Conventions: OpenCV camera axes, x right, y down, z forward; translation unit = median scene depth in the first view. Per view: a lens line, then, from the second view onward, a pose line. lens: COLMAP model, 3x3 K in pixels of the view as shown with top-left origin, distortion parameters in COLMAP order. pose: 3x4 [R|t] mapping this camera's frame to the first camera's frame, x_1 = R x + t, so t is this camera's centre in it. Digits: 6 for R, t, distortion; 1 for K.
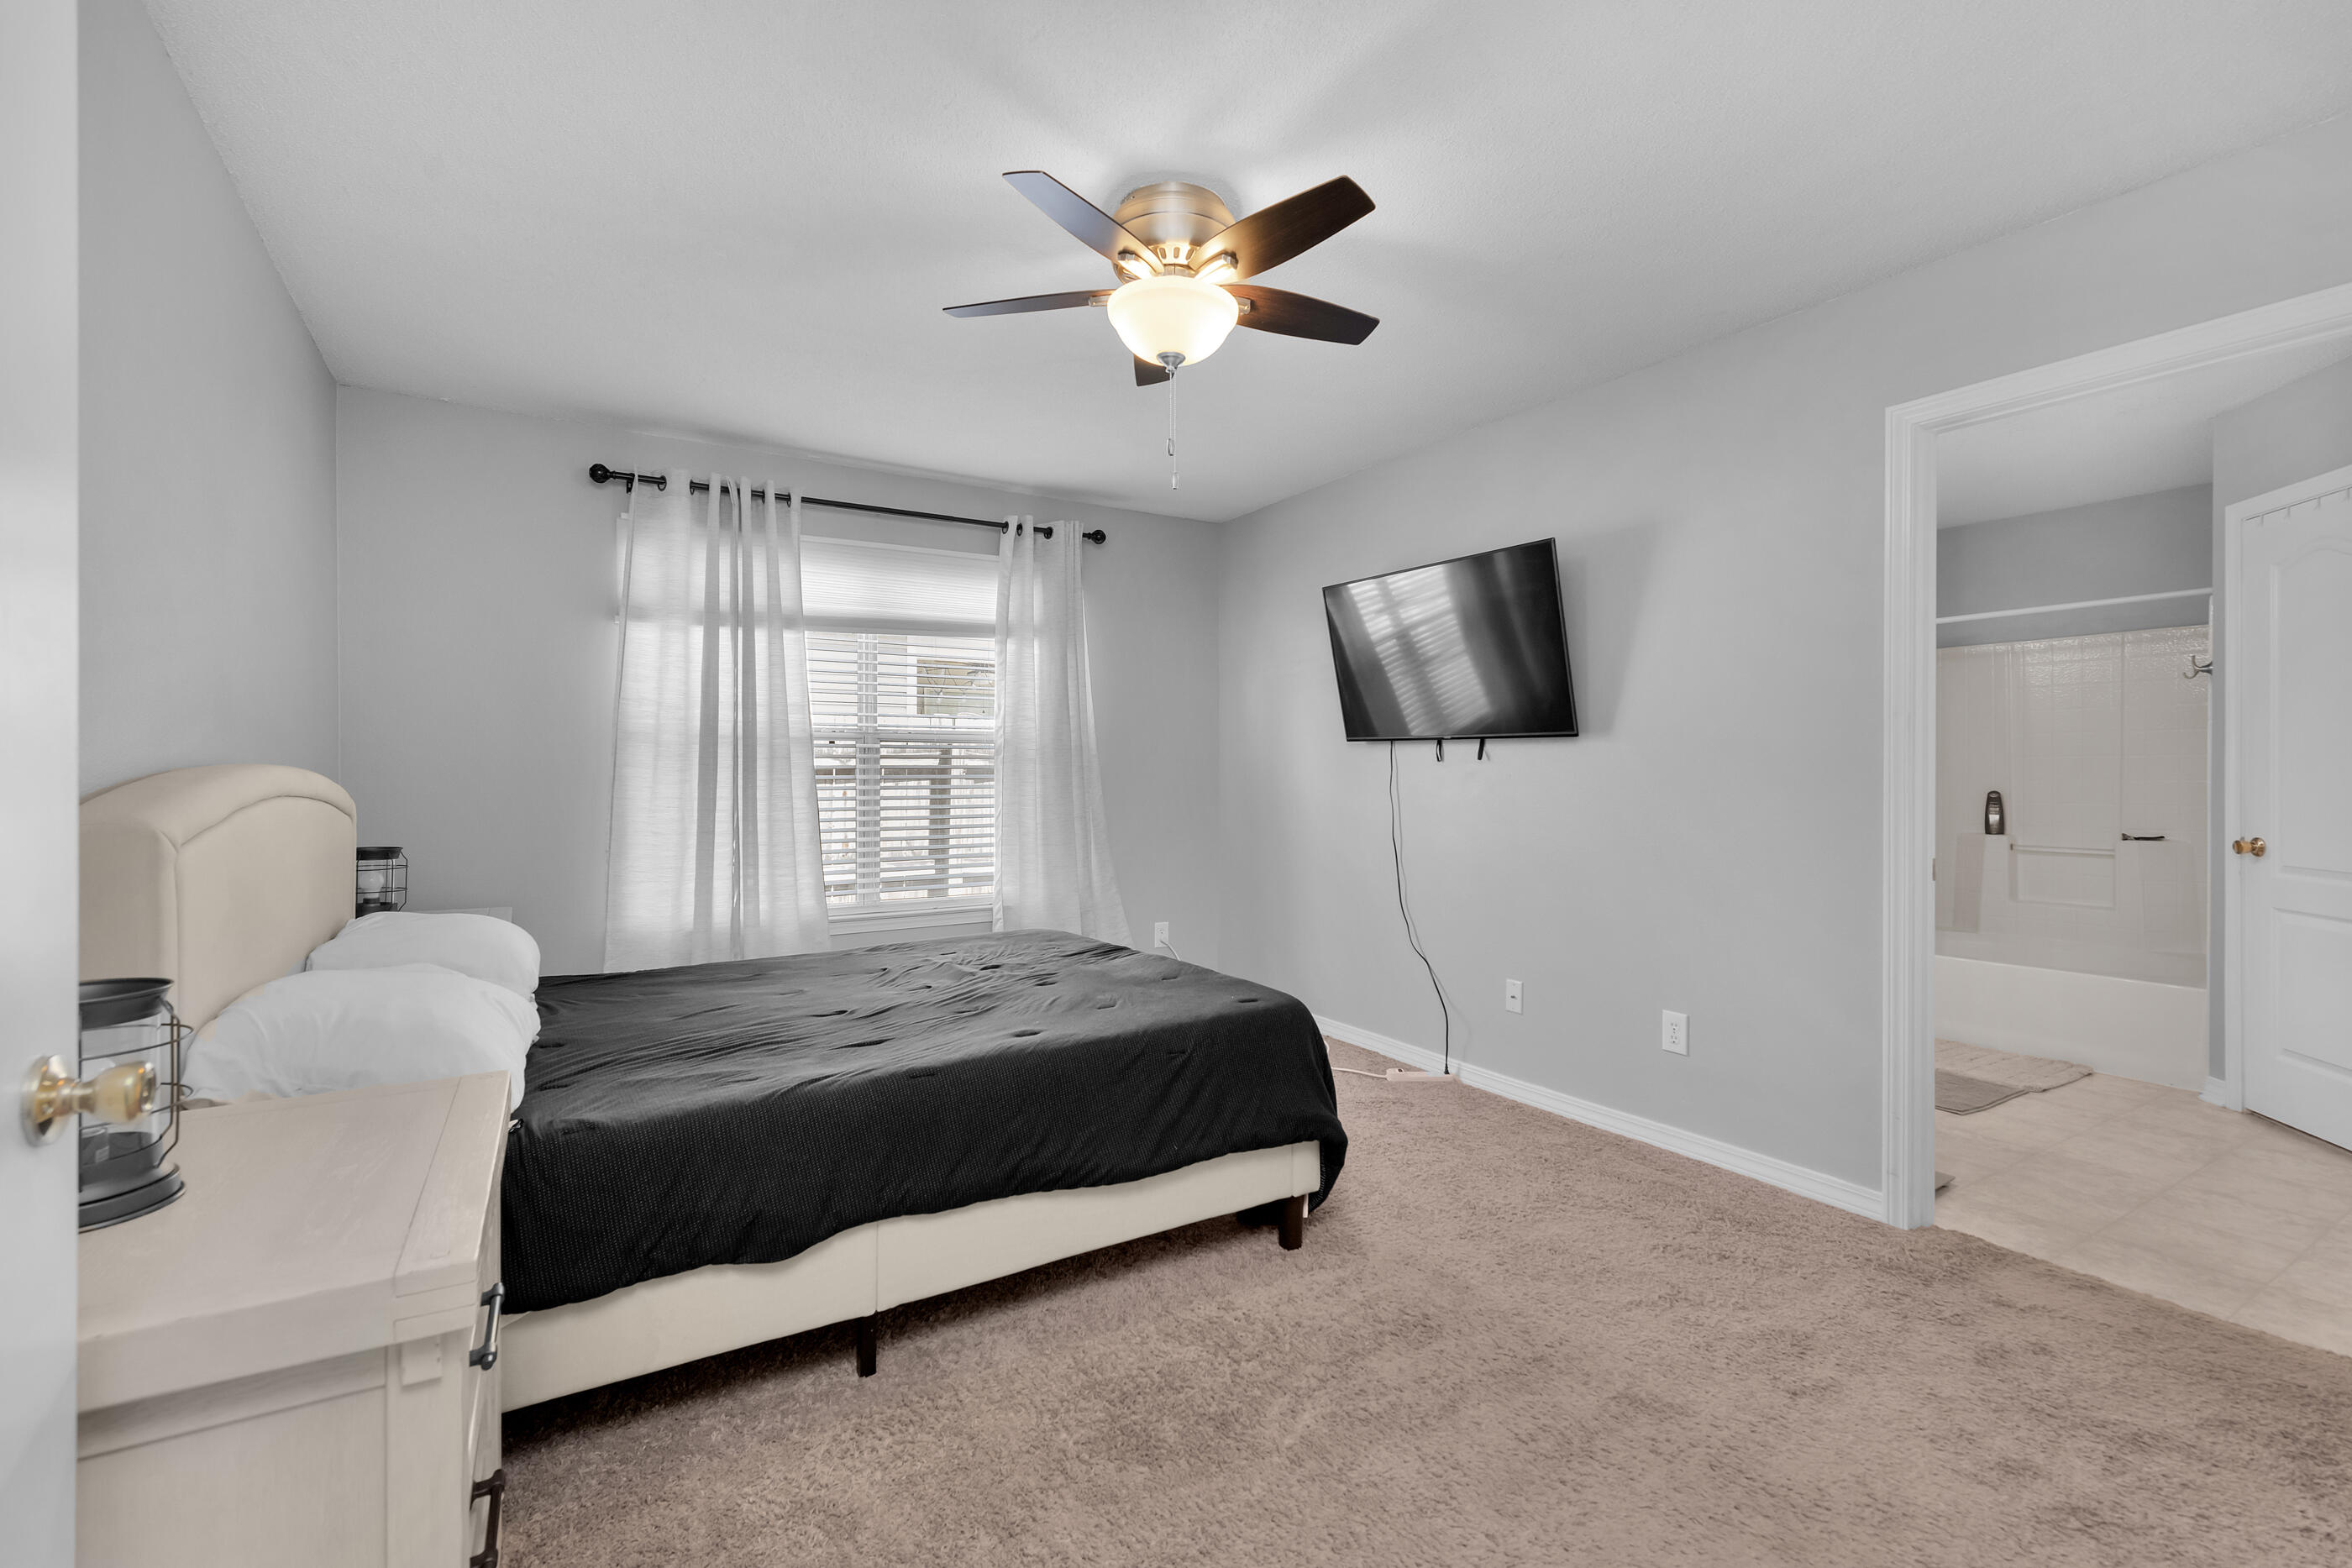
lens RADIAL K [[1013.2, 0, 1176.0], [0, 1013.2, 784.0], [0, 0, 1]] dist [-0.011903, -0.000085]
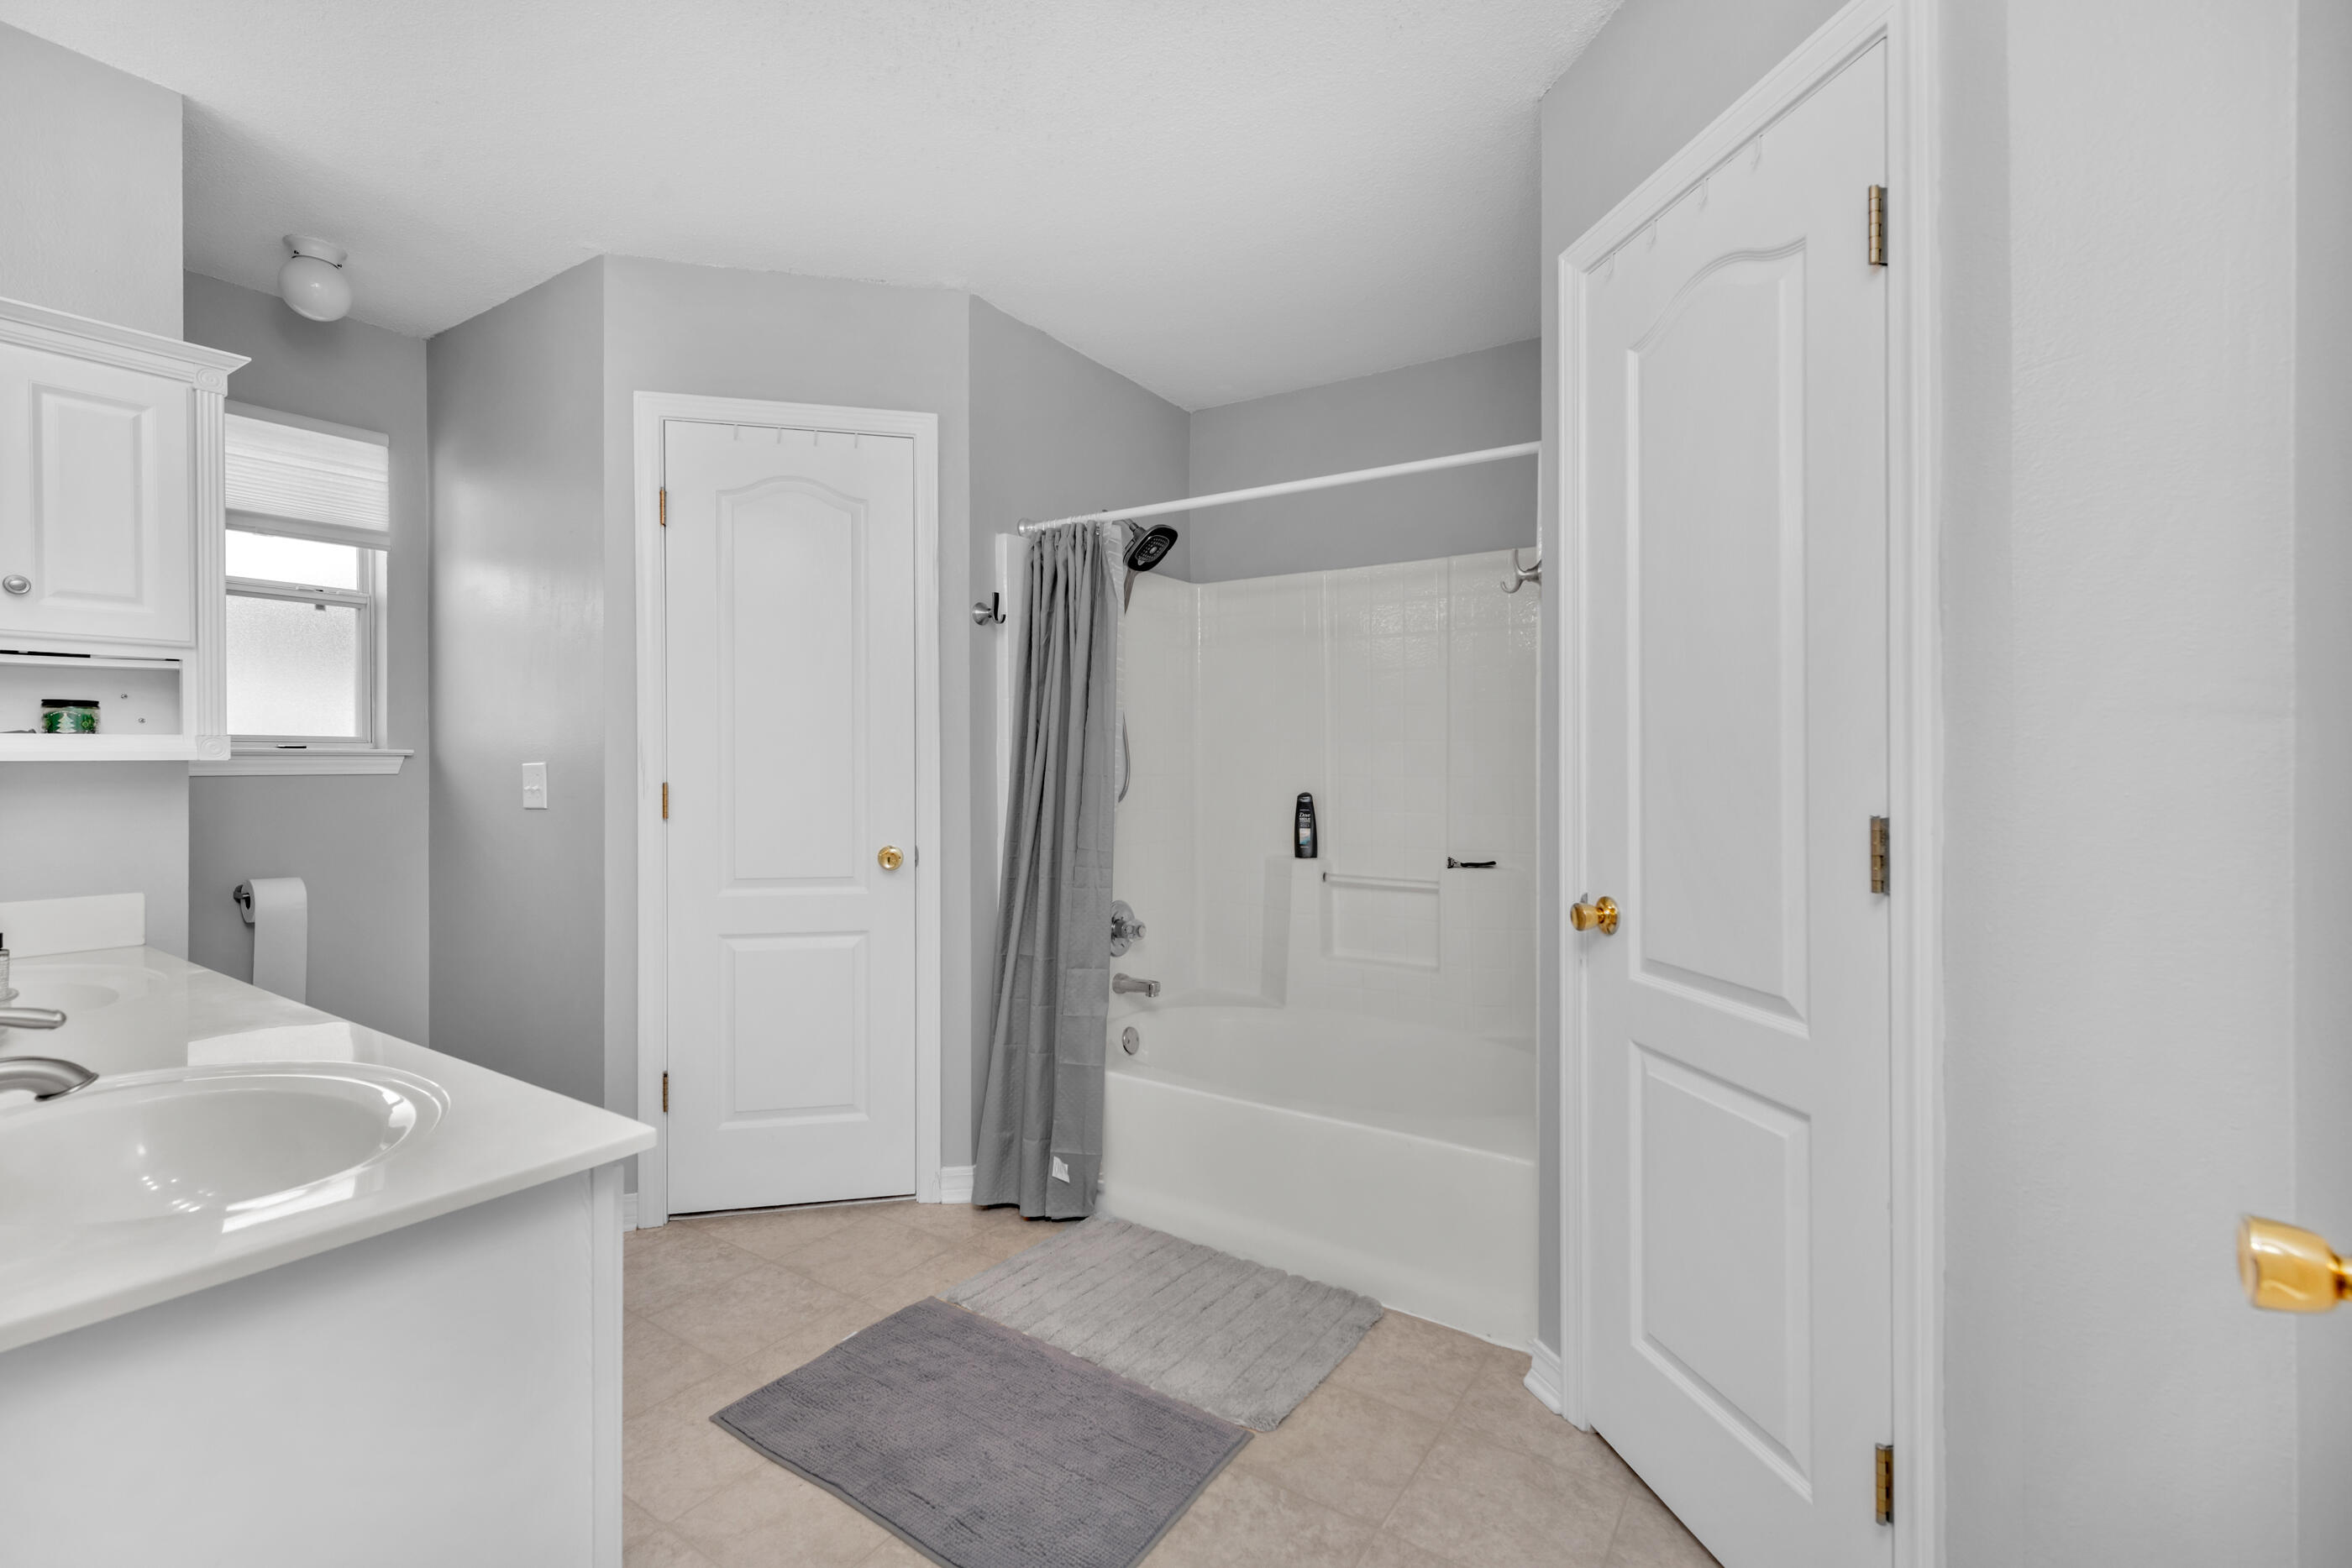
lens RADIAL K [[1013.2, 0, 1176.0], [0, 1013.2, 784.0], [0, 0, 1]] dist [-0.011903, -0.000085]
pose [[0.905934, -0.009257, 0.423317, 0.207795], [0.006077, 0.999942, 0.008862, -0.002839], [-0.423375, -0.005456, 0.905938, 0.195477]]
